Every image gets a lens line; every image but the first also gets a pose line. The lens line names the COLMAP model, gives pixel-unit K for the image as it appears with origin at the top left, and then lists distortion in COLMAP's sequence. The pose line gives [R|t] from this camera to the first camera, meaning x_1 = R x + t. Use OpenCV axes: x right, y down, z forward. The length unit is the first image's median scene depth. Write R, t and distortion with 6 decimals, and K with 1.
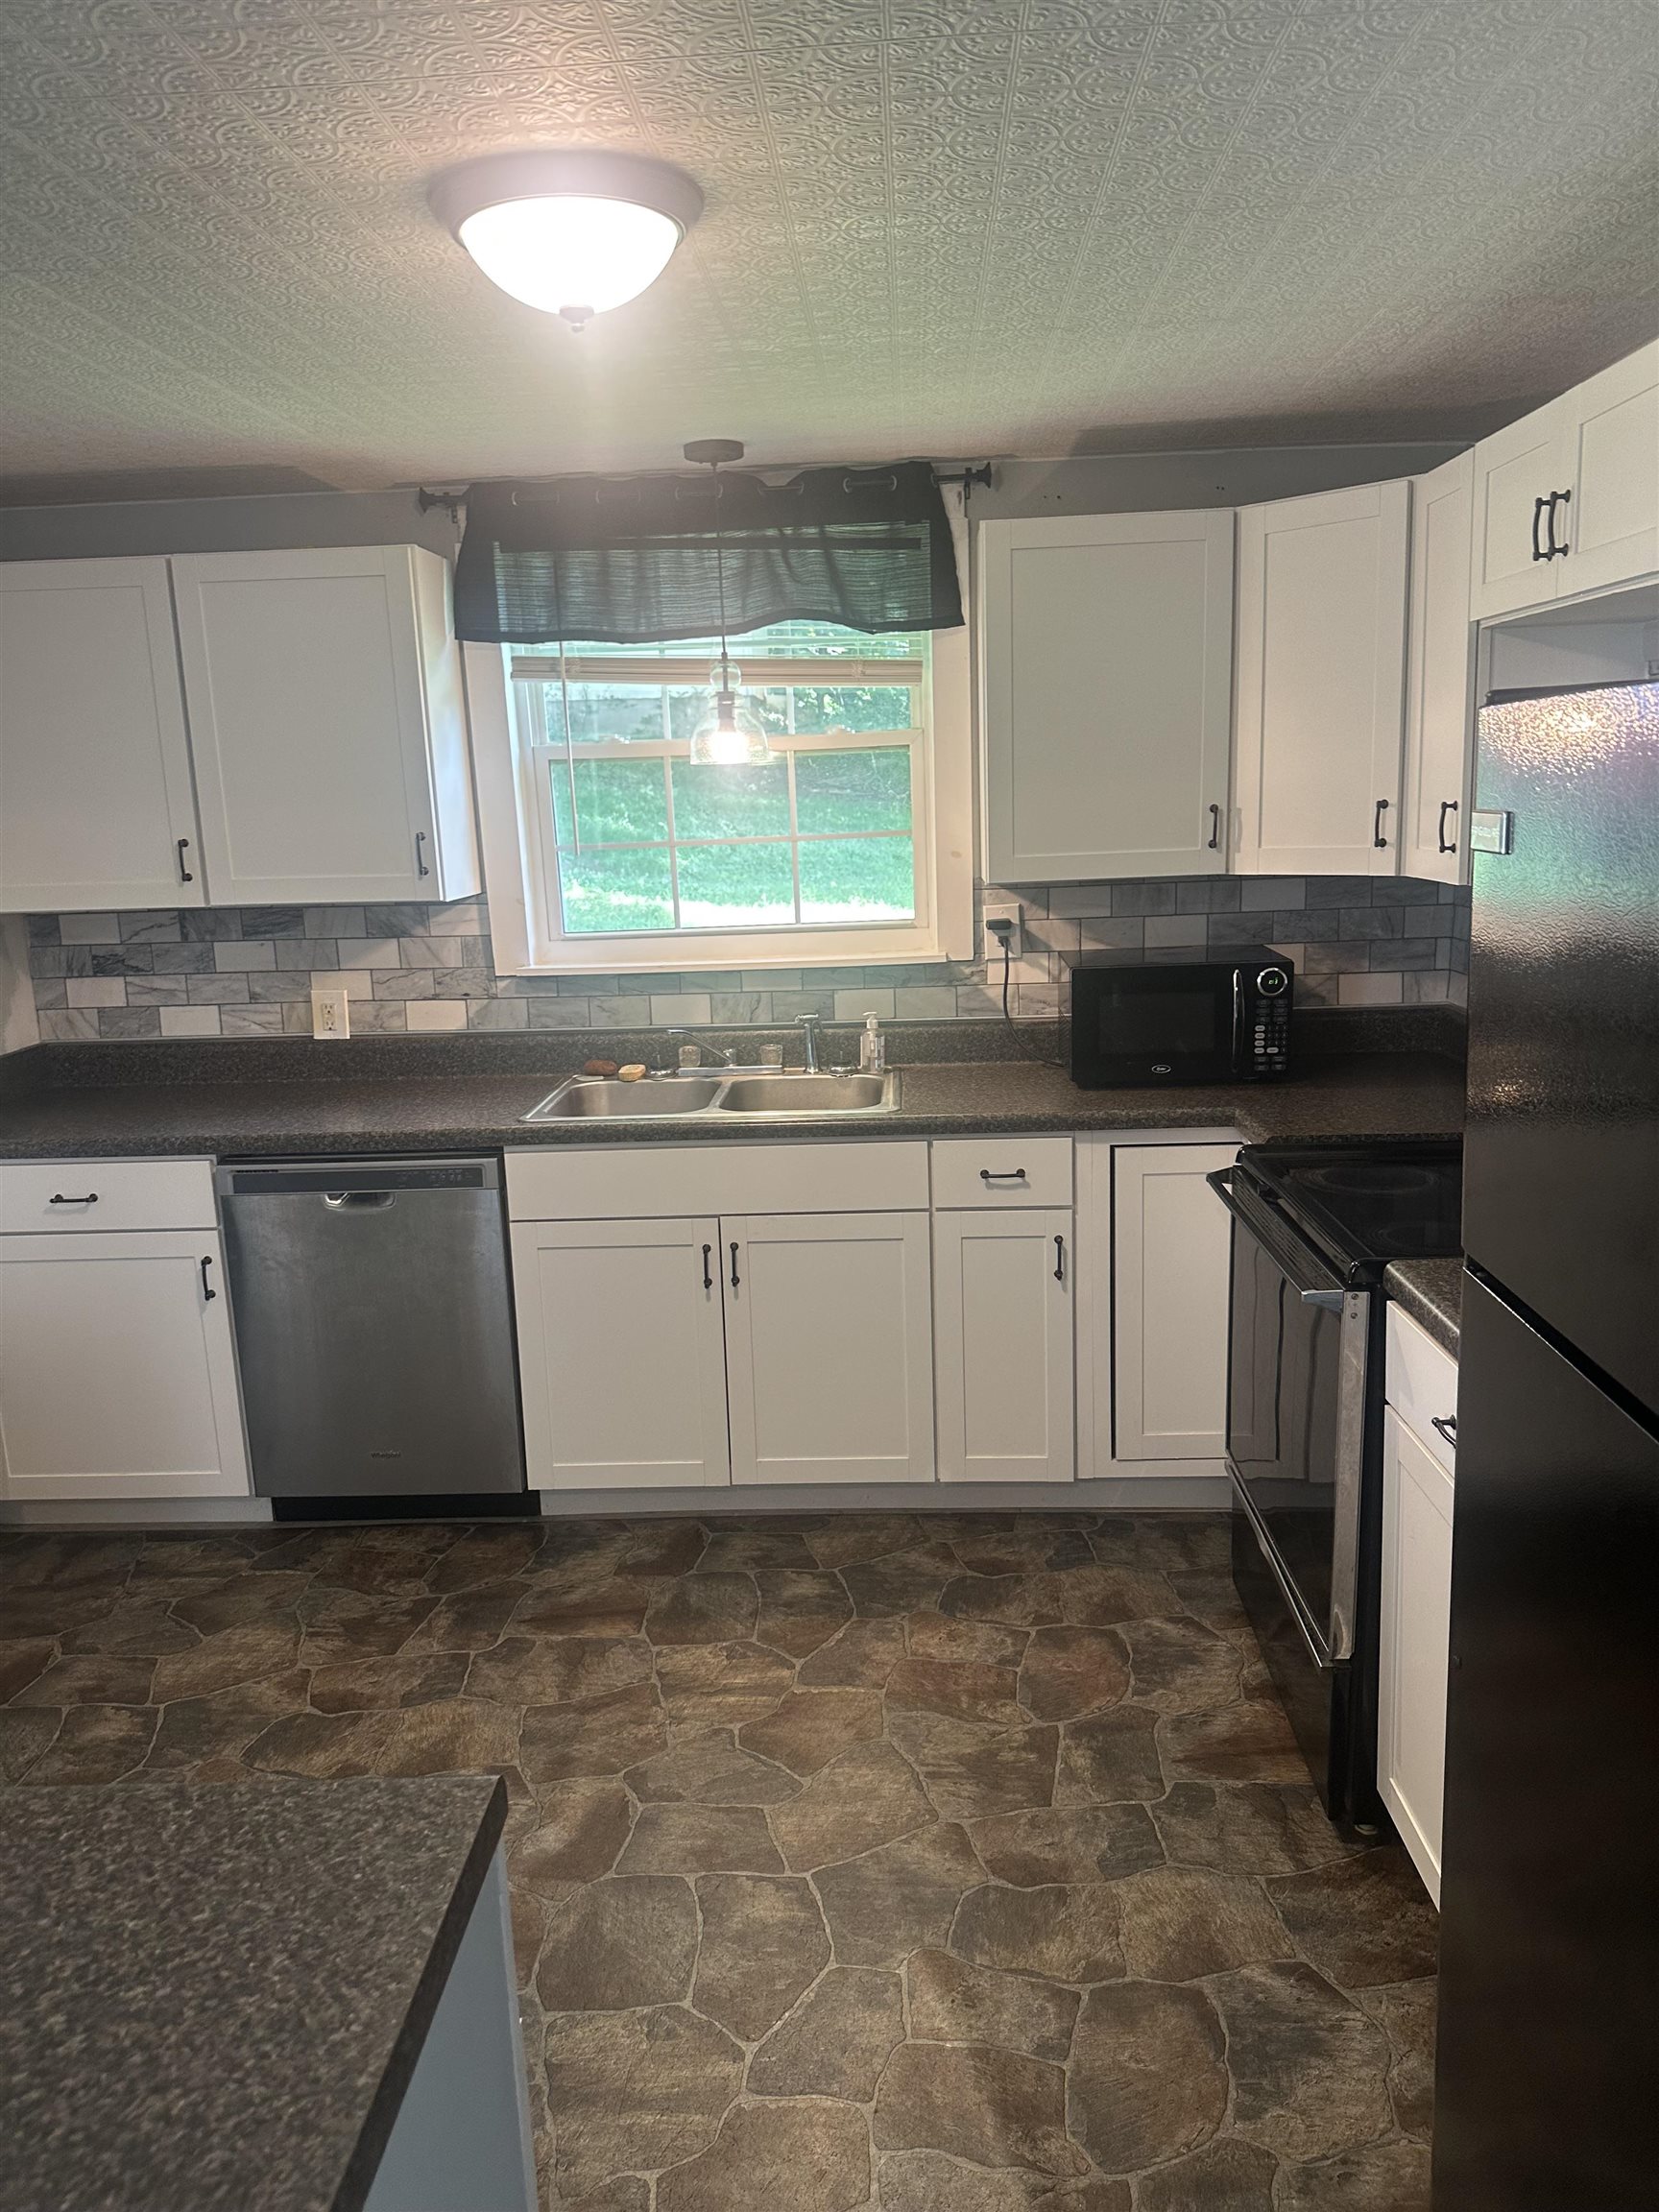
lens RADIAL K [[1567.6, 0, 832.0], [0, 1567.6, 1101.9], [0, 0, 1]] dist [0.135573, -0.205326]
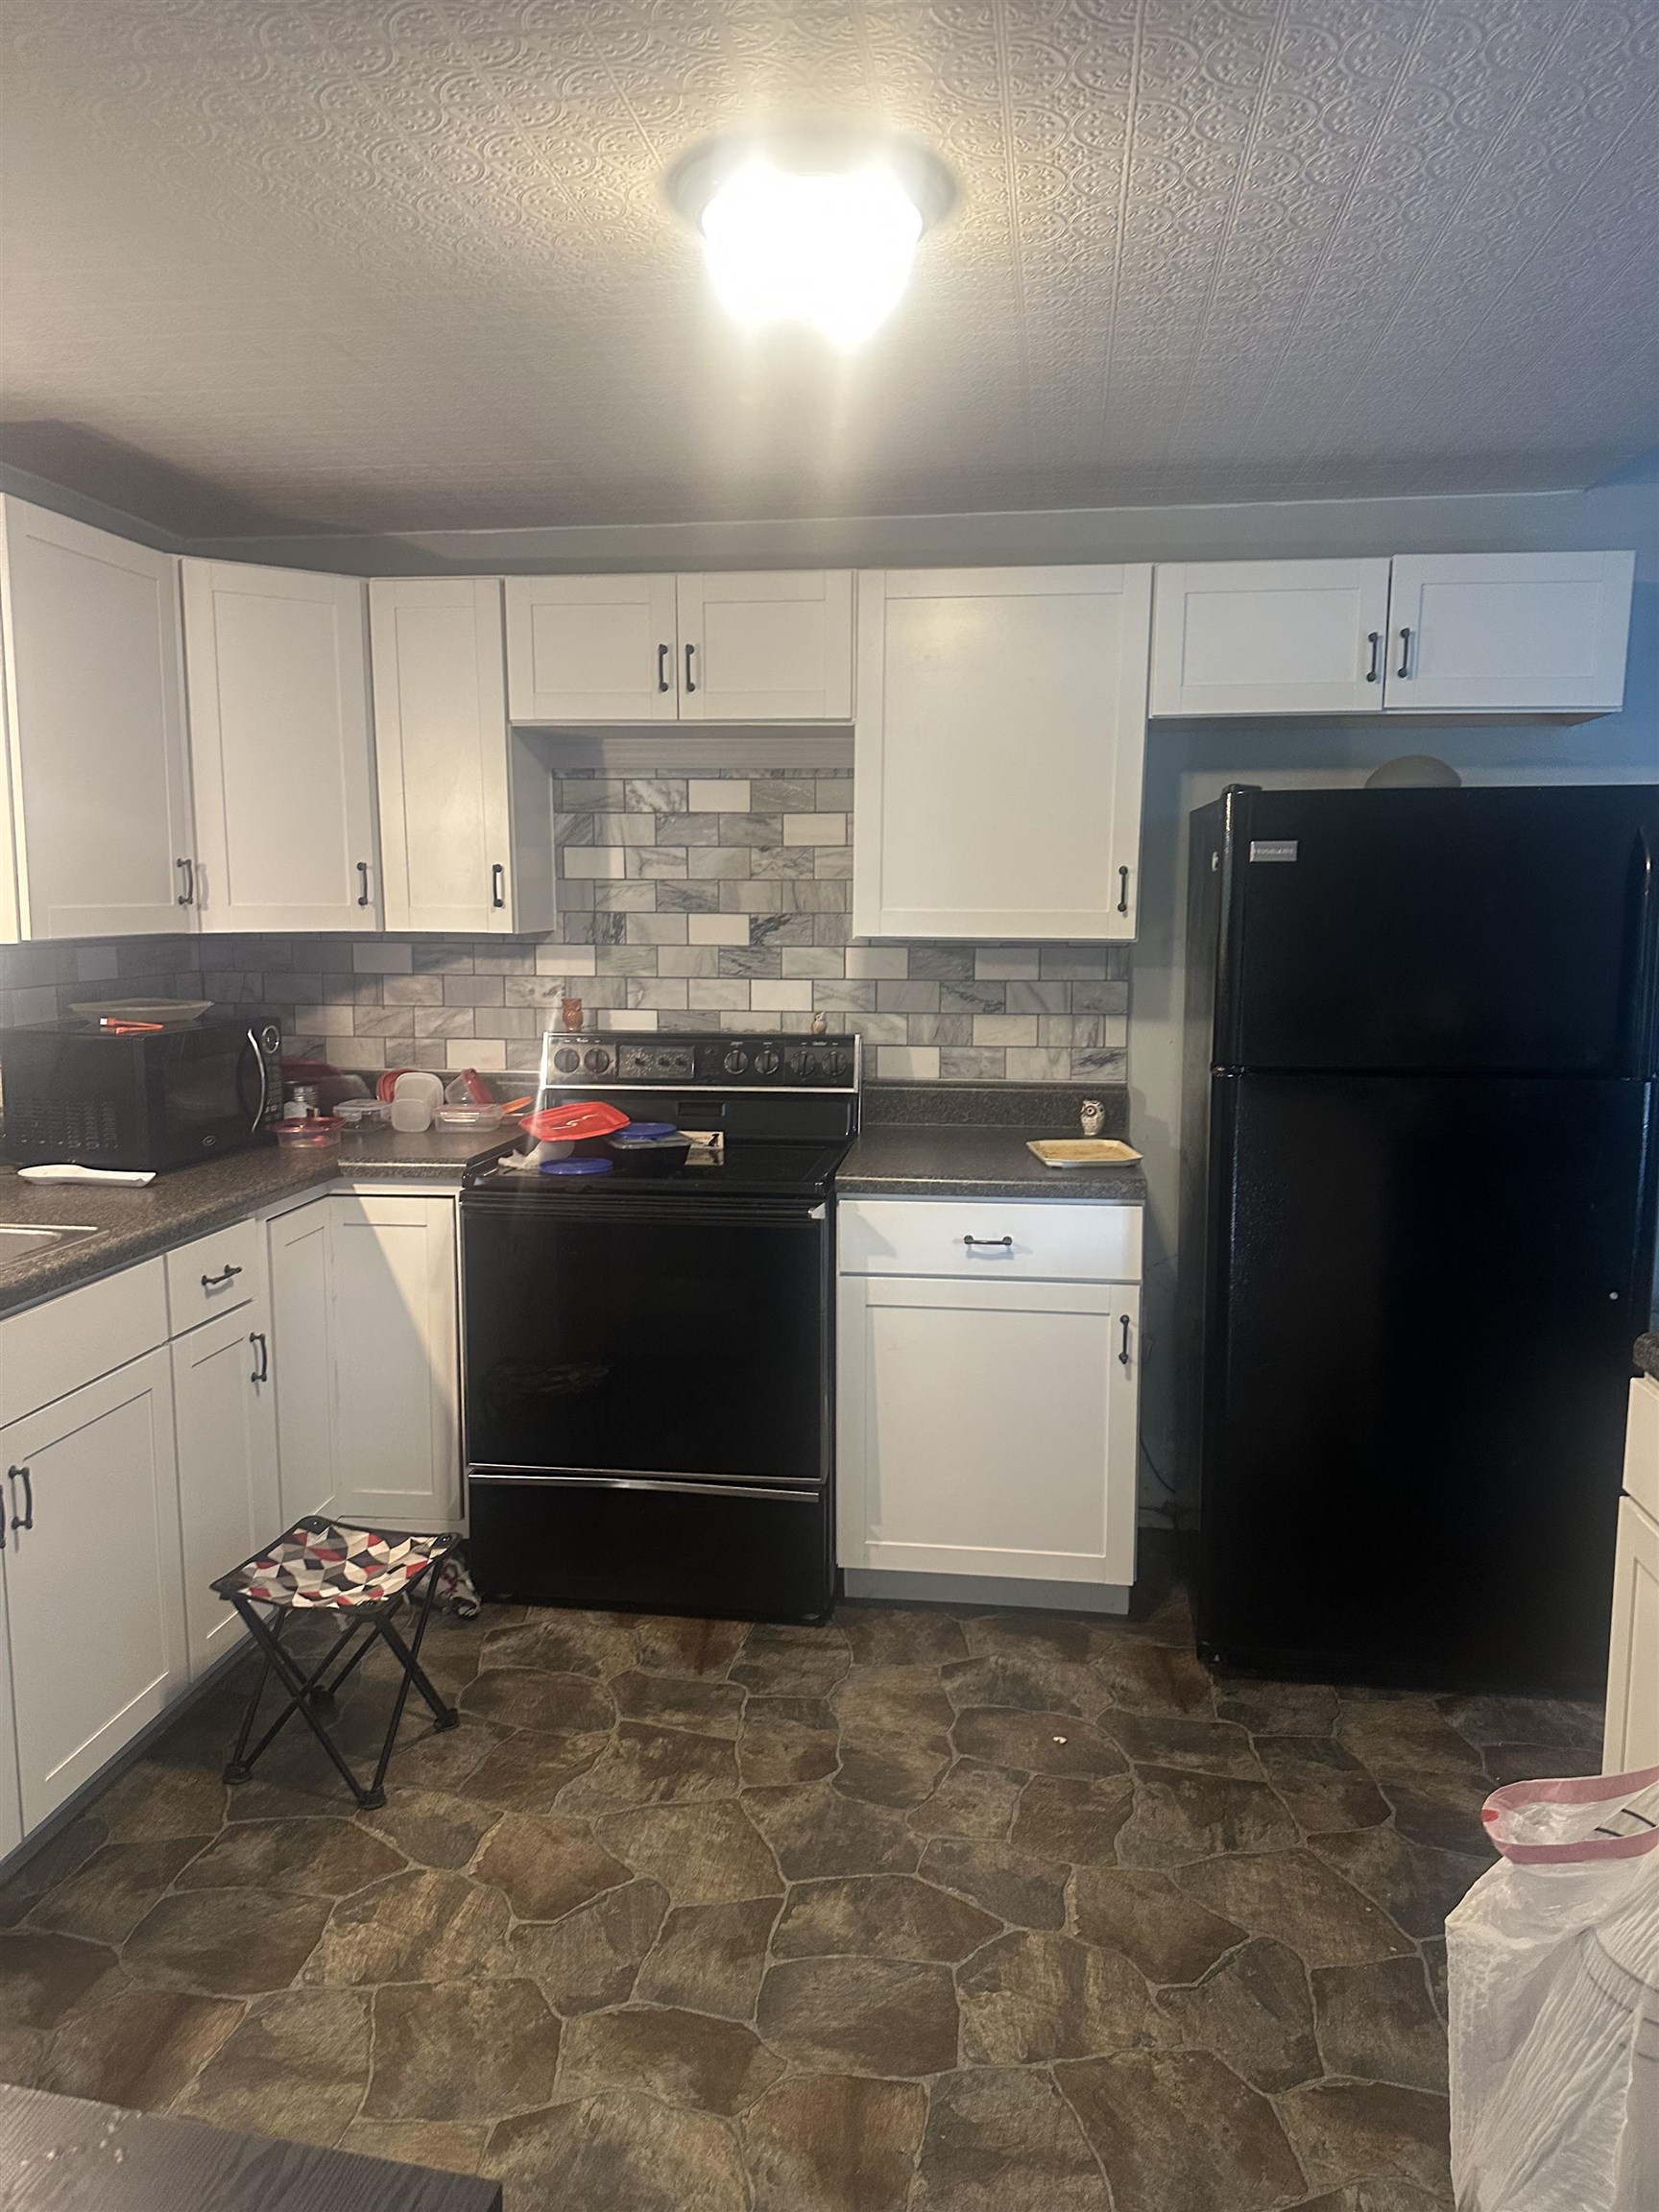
lens RADIAL K [[1570.5, 0, 831.1], [0, 1570.5, 1108.5], [0, 0, 1]] dist [-0.004000, -0.007289]
pose [[0.096245, -0.102711, 0.990044, -0.720339], [0.191412, 0.978006, 0.082854, -0.050584], [-0.976780, 0.181532, 0.113788, 0.599322]]
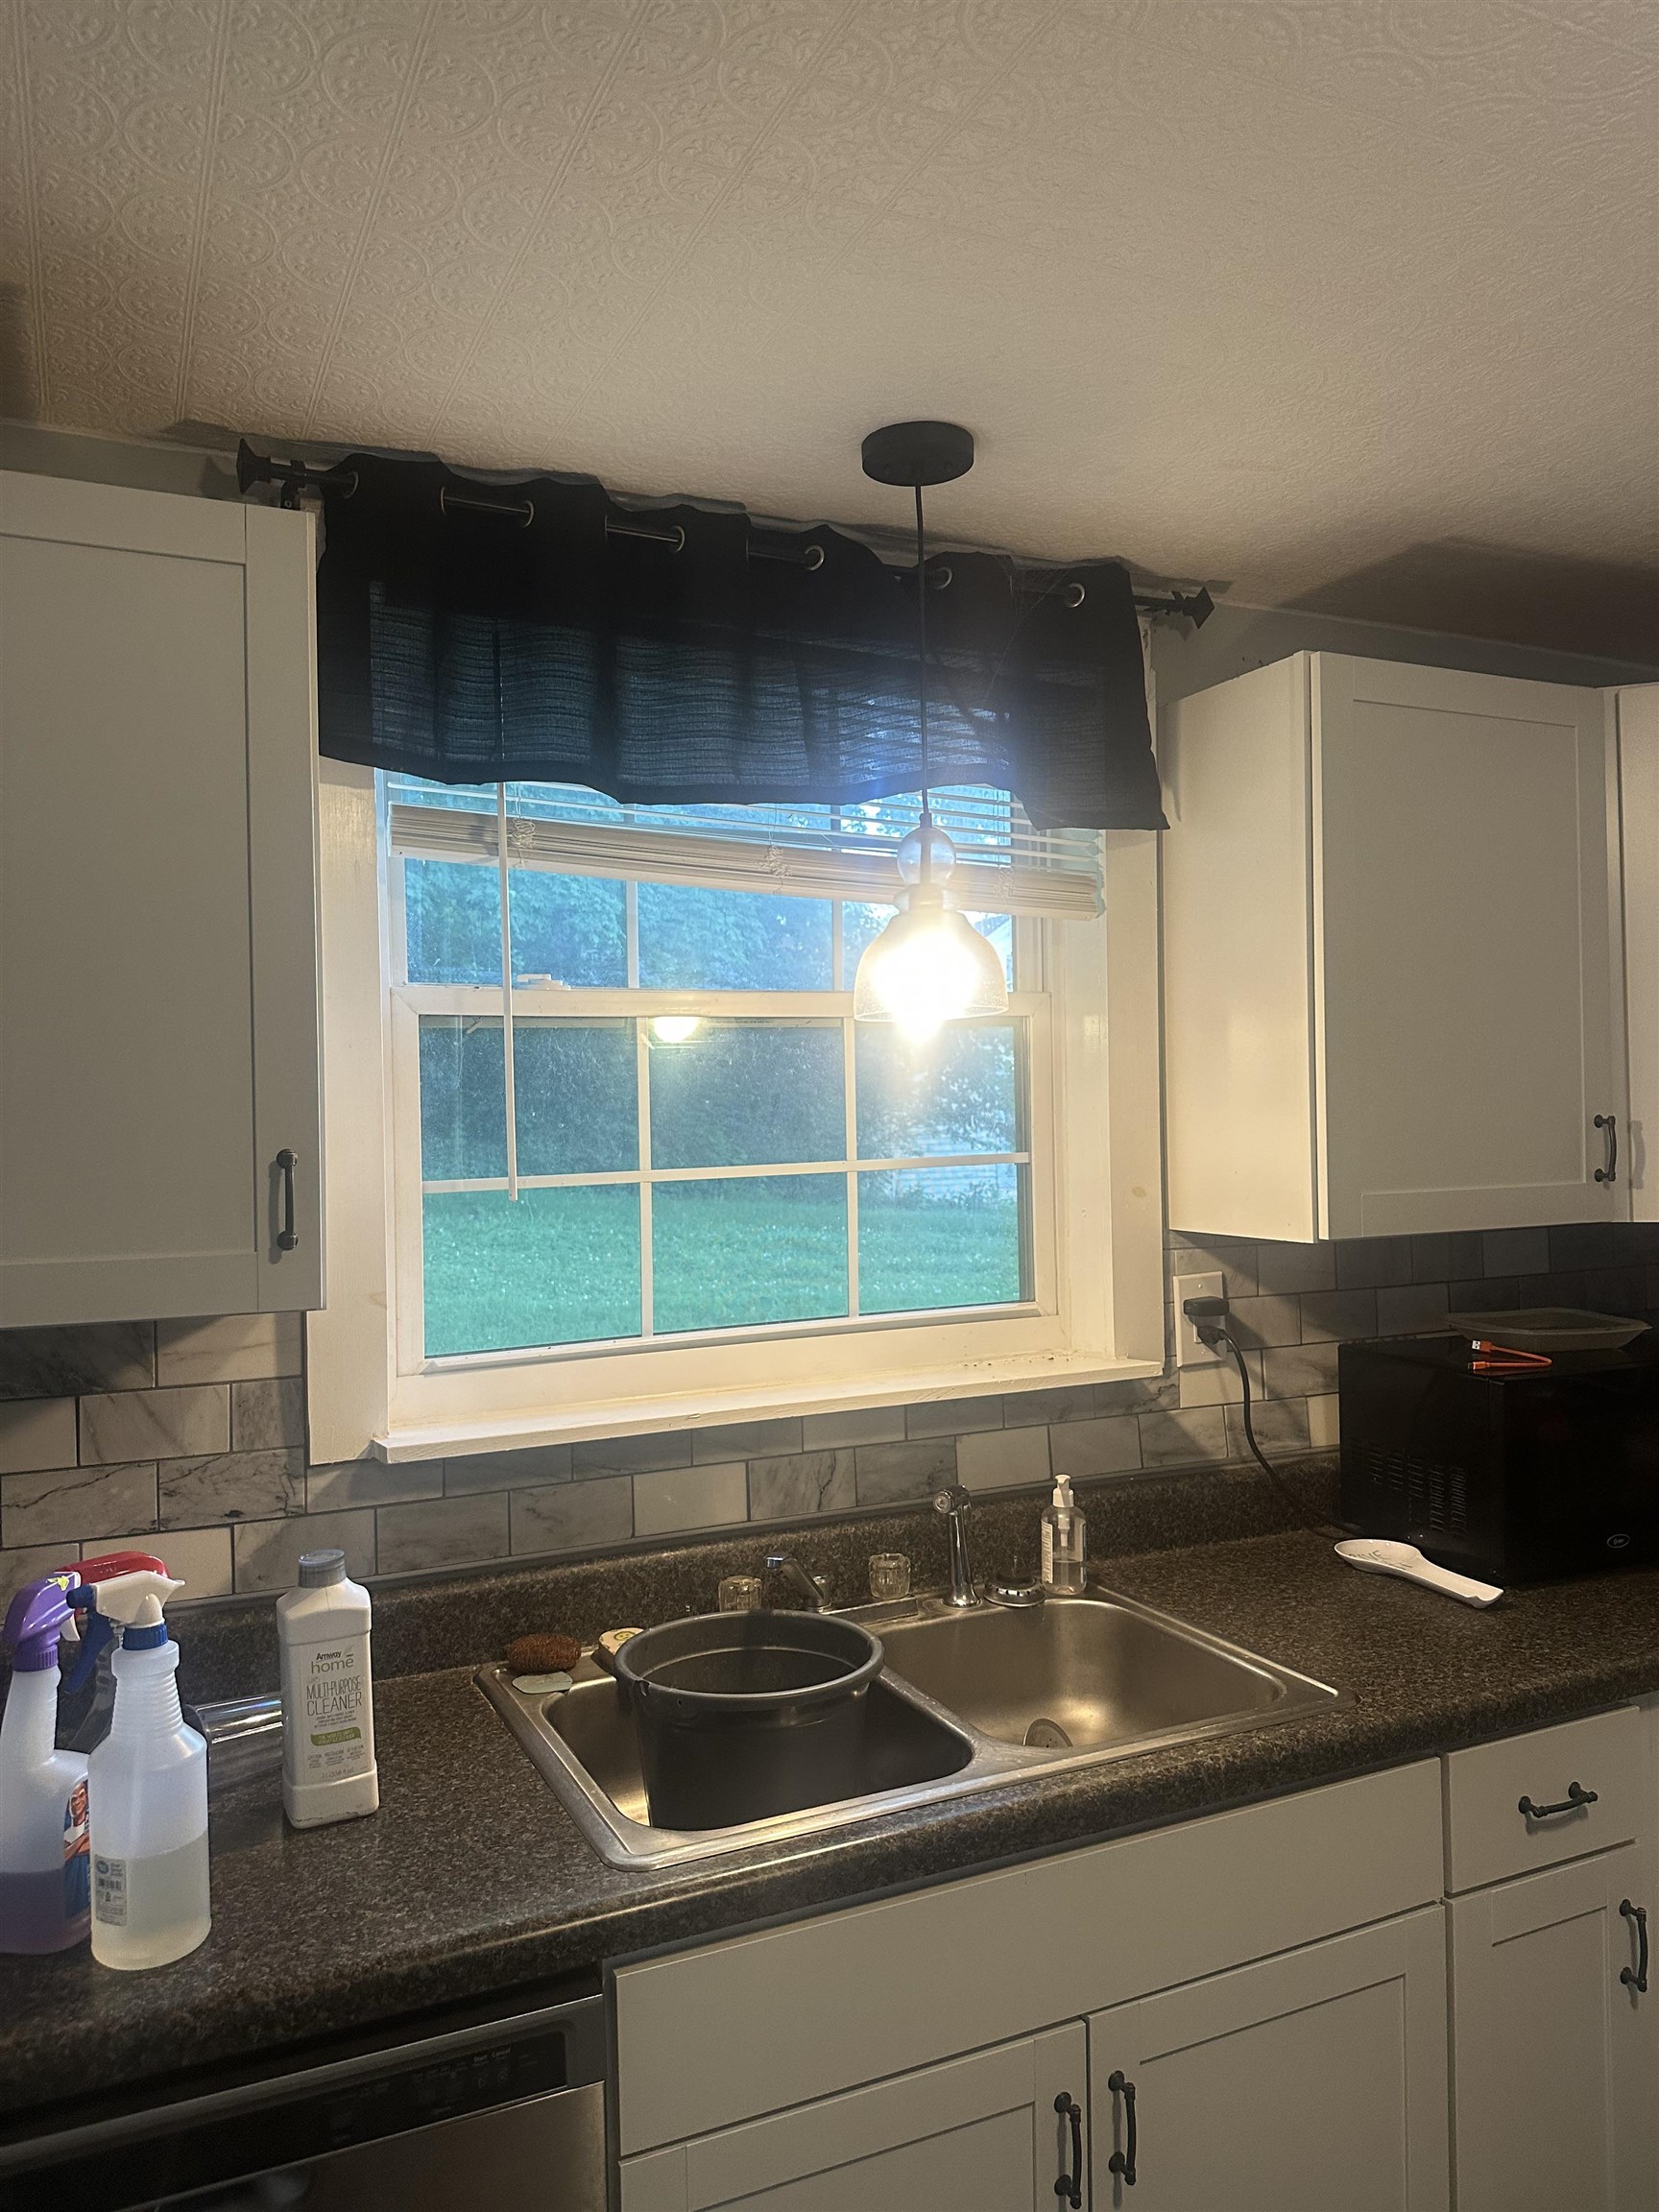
lens RADIAL K [[1595.7, 0, 833.4], [0, 1595.7, 1080.5], [0, 0, 1]] dist [0.069517, -0.090128]
pose [[0.883556, 0.025978, 0.467604, -0.374214], [0.080752, 0.975054, -0.206756, -0.099721], [-0.461310, 0.220440, 0.859418, 0.632271]]
